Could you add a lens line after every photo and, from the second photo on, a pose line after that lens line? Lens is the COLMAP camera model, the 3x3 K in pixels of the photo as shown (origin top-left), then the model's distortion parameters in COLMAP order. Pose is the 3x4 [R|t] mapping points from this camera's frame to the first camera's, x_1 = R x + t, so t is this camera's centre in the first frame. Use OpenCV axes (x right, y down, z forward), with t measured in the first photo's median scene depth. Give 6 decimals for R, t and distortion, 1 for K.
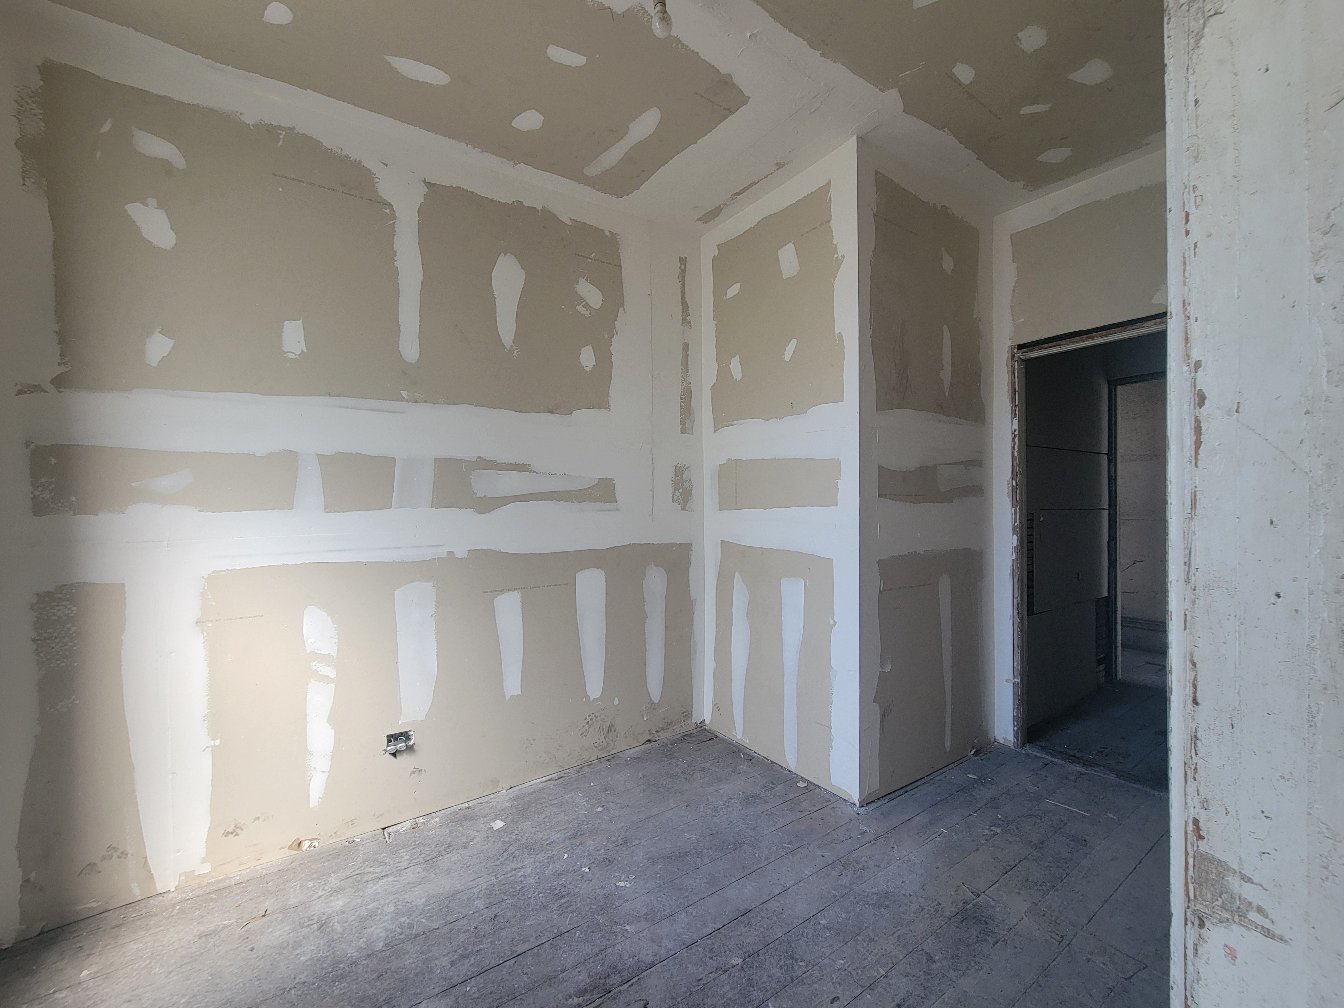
lens RADIAL K [[549.9, 0, 671.6], [0, 549.9, 504.6], [0, 0, 1]] dist [-0.001381, -0.000428]
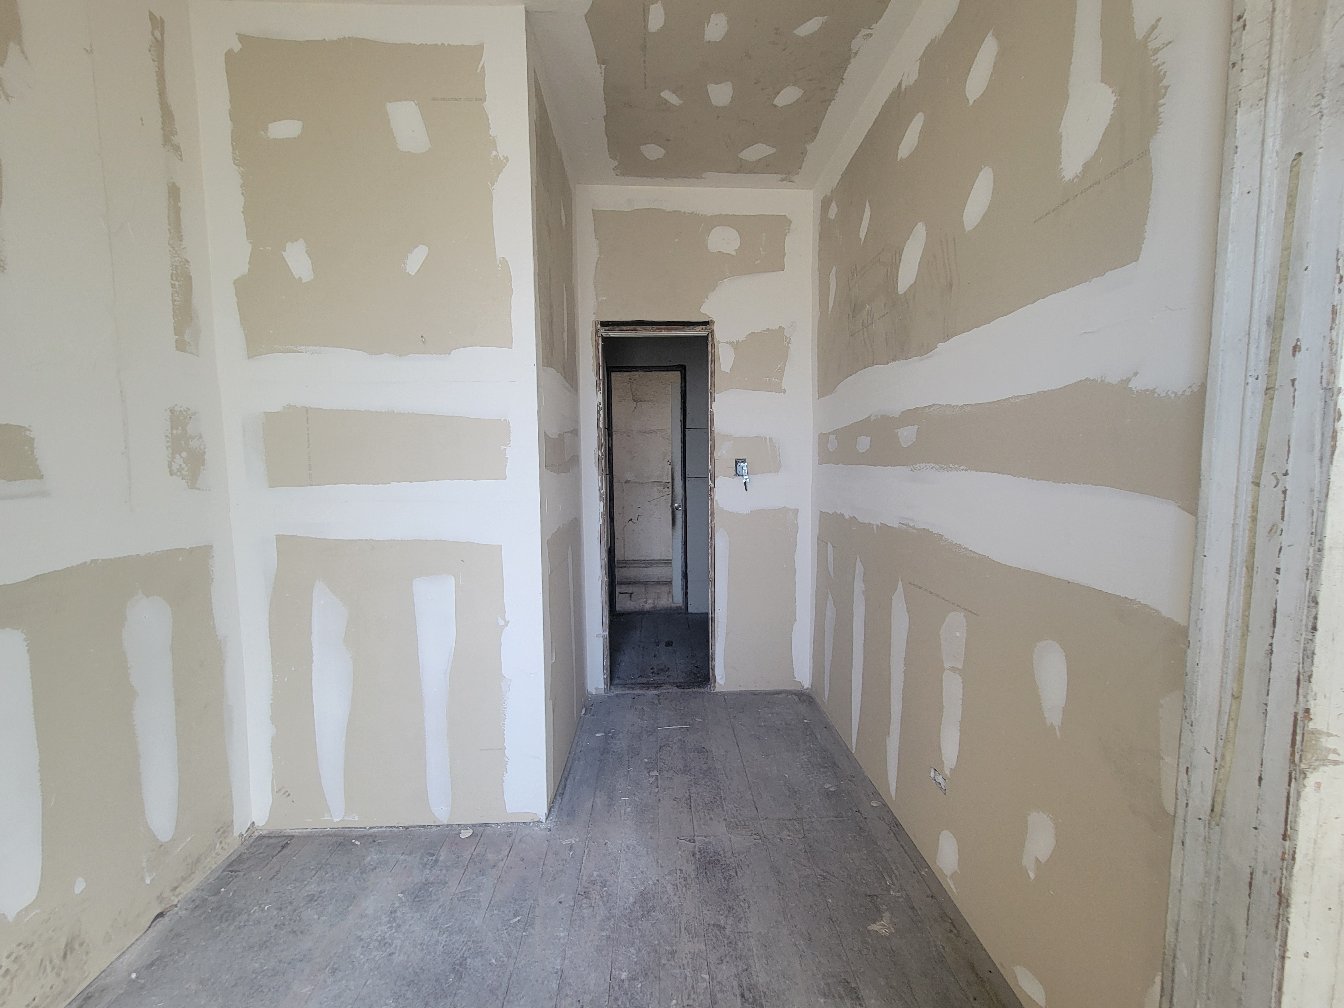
lens RADIAL K [[549.9, 0, 672.6], [0, 549.9, 506.9], [0, 0, 1]] dist [-0.001381, -0.000428]
pose [[0.538143, -0.064571, 0.840376, -0.206594], [0.003938, 0.997243, 0.074103, -0.012933], [-0.842844, -0.036569, 0.536914, 0.304097]]
